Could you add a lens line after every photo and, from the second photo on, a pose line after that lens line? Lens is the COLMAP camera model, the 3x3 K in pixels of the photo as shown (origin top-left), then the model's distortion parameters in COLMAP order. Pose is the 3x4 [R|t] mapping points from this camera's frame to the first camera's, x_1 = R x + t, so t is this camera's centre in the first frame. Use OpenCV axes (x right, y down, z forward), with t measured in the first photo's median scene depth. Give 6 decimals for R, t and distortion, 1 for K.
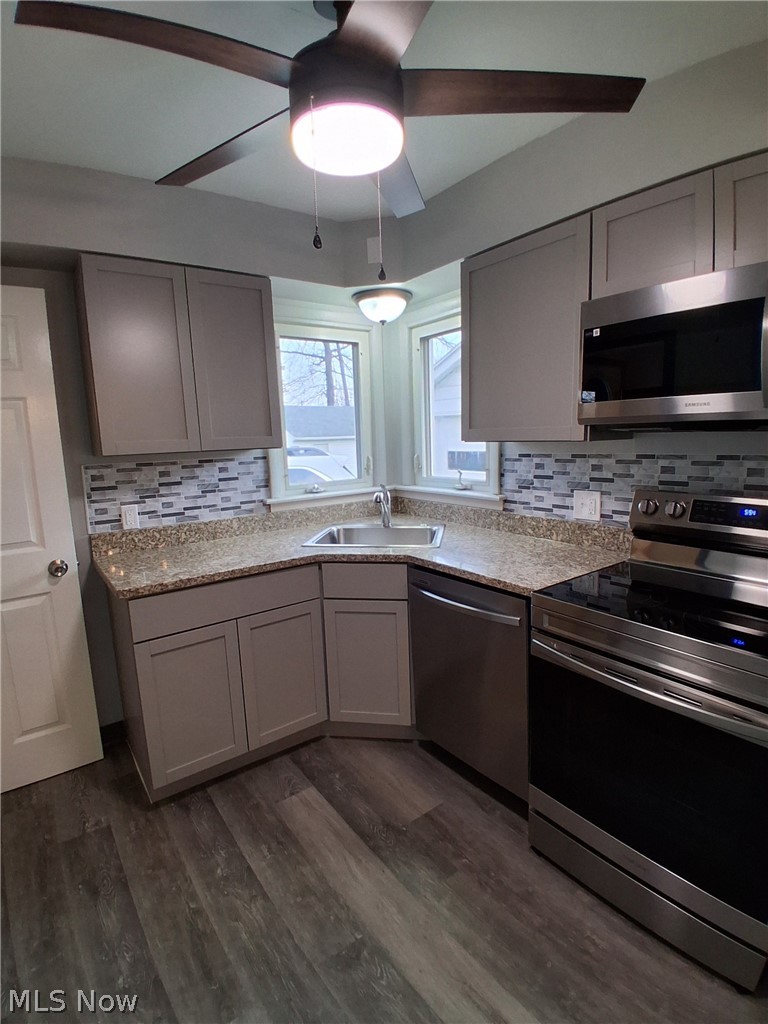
lens RADIAL K [[516.1, 0, 382.0], [0, 516.1, 508.8], [0, 0, 1]] dist [-0.030143, -0.006740]
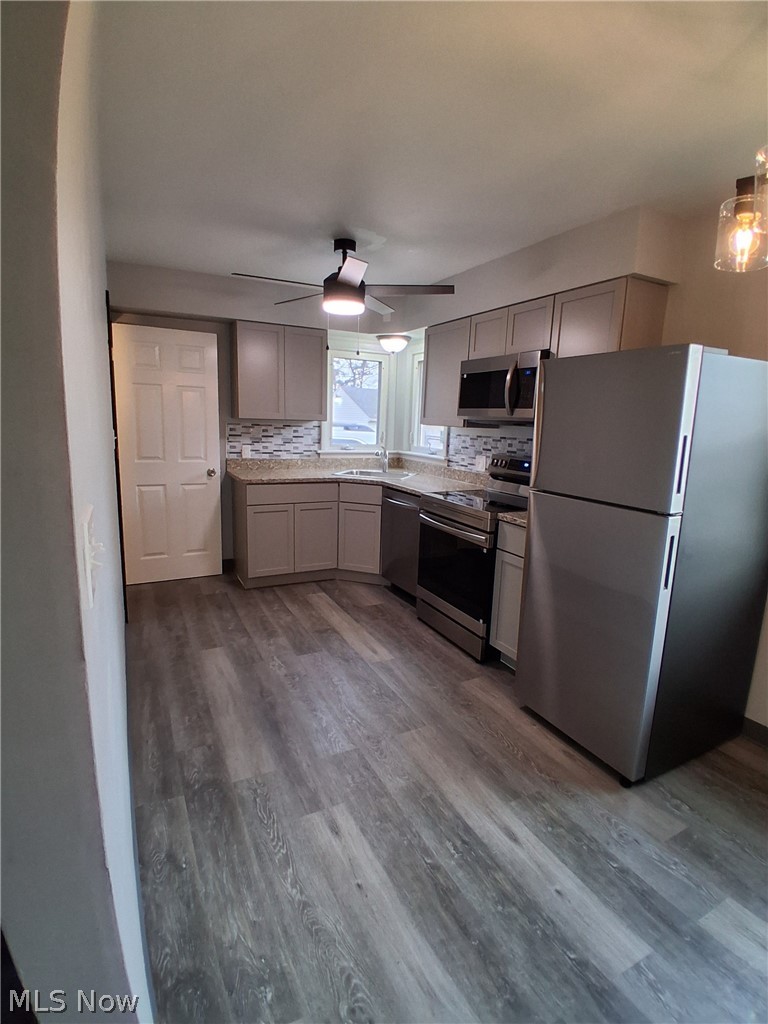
lens RADIAL K [[516.1, 0, 388.2], [0, 516.1, 510.3], [0, 0, 1]] dist [-0.030143, -0.006740]
pose [[0.986293, 0.094356, -0.135365, 0.322188], [-0.090178, 0.995250, 0.036684, 0.118717], [0.138183, -0.023974, 0.990116, -0.861047]]
